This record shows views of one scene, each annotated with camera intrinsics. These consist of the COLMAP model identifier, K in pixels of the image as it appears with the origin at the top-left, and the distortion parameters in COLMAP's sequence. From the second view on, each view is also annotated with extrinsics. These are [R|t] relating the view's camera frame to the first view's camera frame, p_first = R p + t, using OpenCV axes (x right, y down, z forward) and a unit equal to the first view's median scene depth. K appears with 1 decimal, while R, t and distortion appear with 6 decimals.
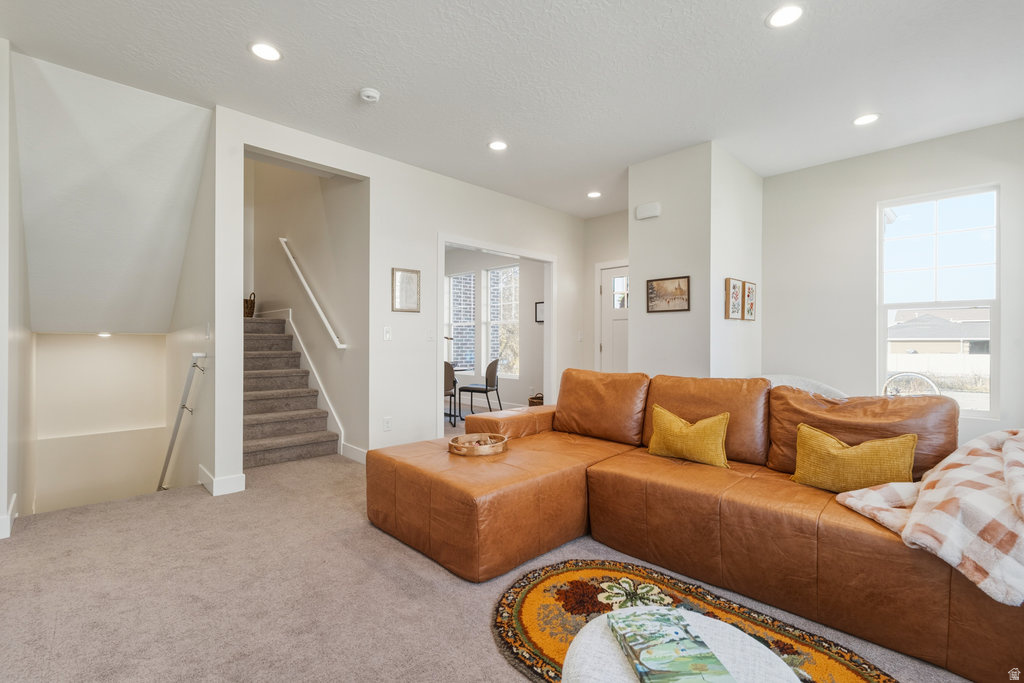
lens RADIAL K [[460.9, 0, 508.3], [0, 460.9, 341.4], [0, 0, 1]] dist [-0.004753, 0.001644]
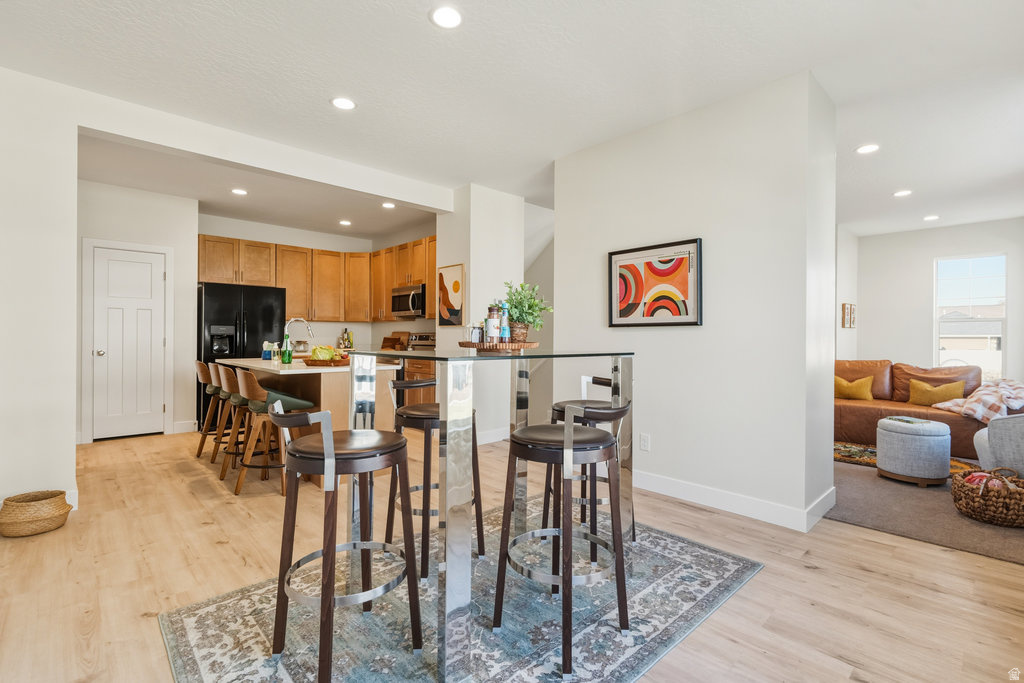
lens RADIAL K [[460.9, 0, 511.9], [0, 460.9, 336.3], [0, 0, 1]] dist [-0.004753, 0.001644]
pose [[0.999444, -0.007341, -0.032536, -0.790041], [0.007311, 0.999973, -0.001042, -0.028099], [0.032543, 0.000804, 0.999470, -0.836880]]
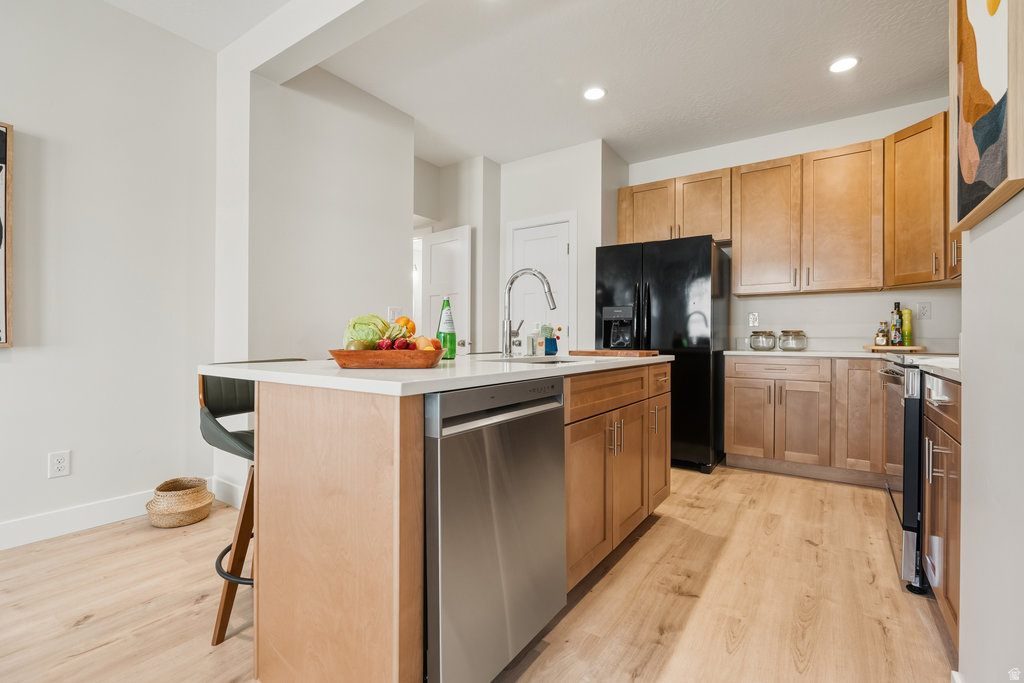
lens RADIAL K [[460.9, 0, 506.0], [0, 460.9, 337.6], [0, 0, 1]] dist [-0.004753, 0.001644]
pose [[0.178538, -0.013190, -0.983845, -0.816275], [-0.001688, 0.999905, -0.013712, 0.015928], [0.983932, 0.004109, 0.178499, 0.276888]]
